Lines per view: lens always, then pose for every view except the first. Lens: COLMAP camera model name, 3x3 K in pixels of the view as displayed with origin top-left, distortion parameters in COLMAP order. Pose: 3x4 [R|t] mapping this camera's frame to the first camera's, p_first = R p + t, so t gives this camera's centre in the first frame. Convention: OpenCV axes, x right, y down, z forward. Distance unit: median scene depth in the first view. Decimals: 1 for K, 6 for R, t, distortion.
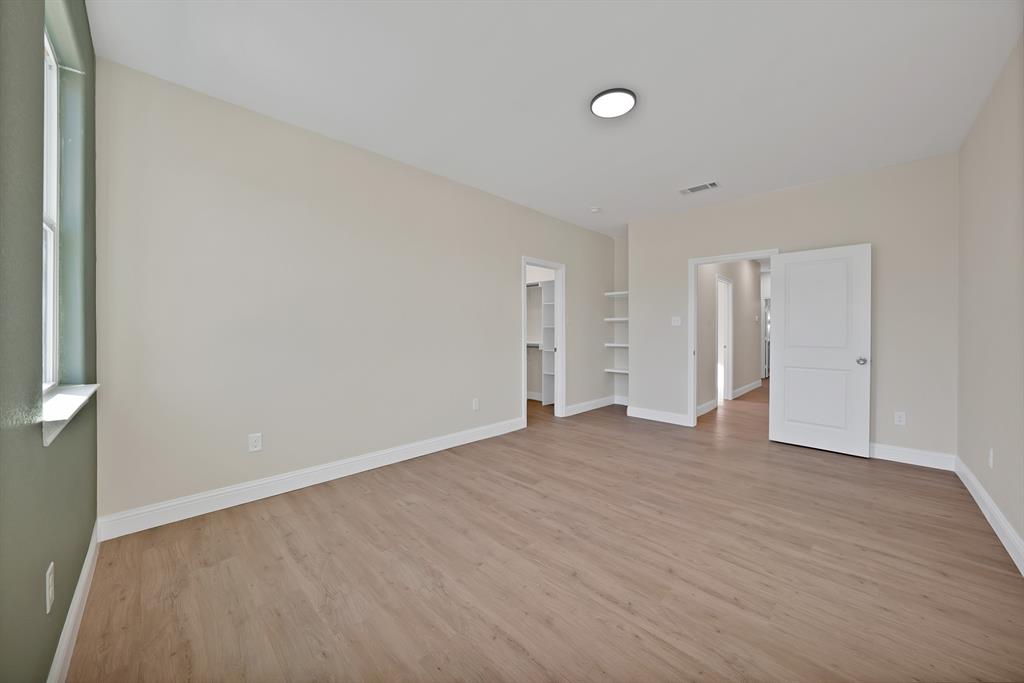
lens RADIAL K [[366.8, 0, 505.3], [0, 366.8, 336.4], [0, 0, 1]] dist [-0.023614, 0.004886]
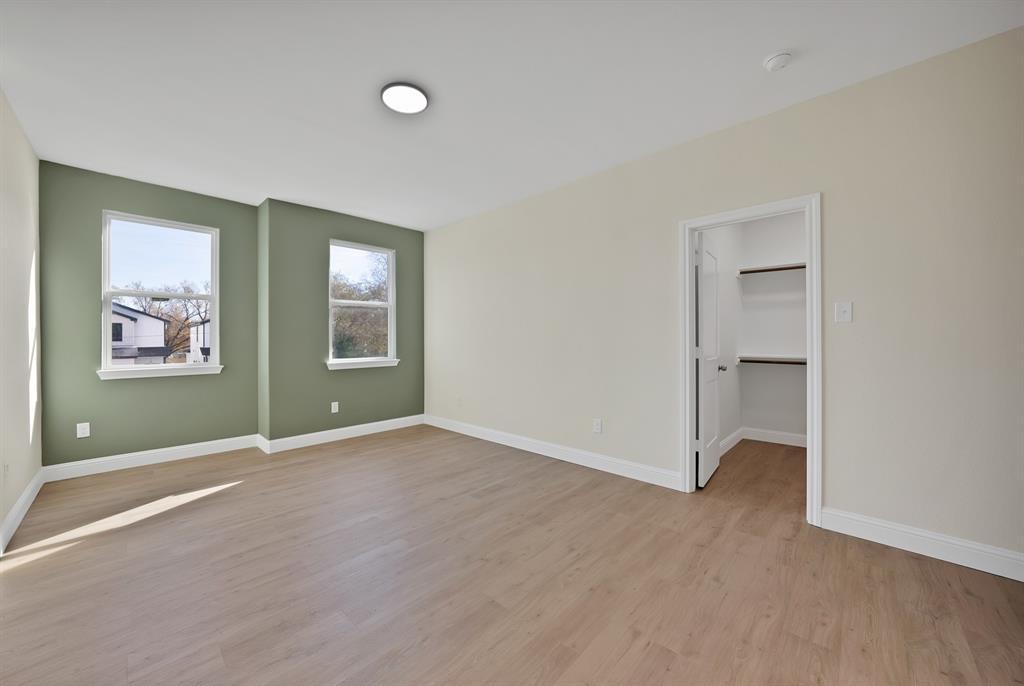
lens RADIAL K [[366.8, 0, 508.2], [0, 366.8, 342.1], [0, 0, 1]] dist [-0.023614, 0.004886]
pose [[0.040767, 0.003080, -0.999164, 1.006765], [-0.011879, 0.999926, 0.002598, -0.019900], [0.999098, 0.011763, 0.040801, 0.975371]]
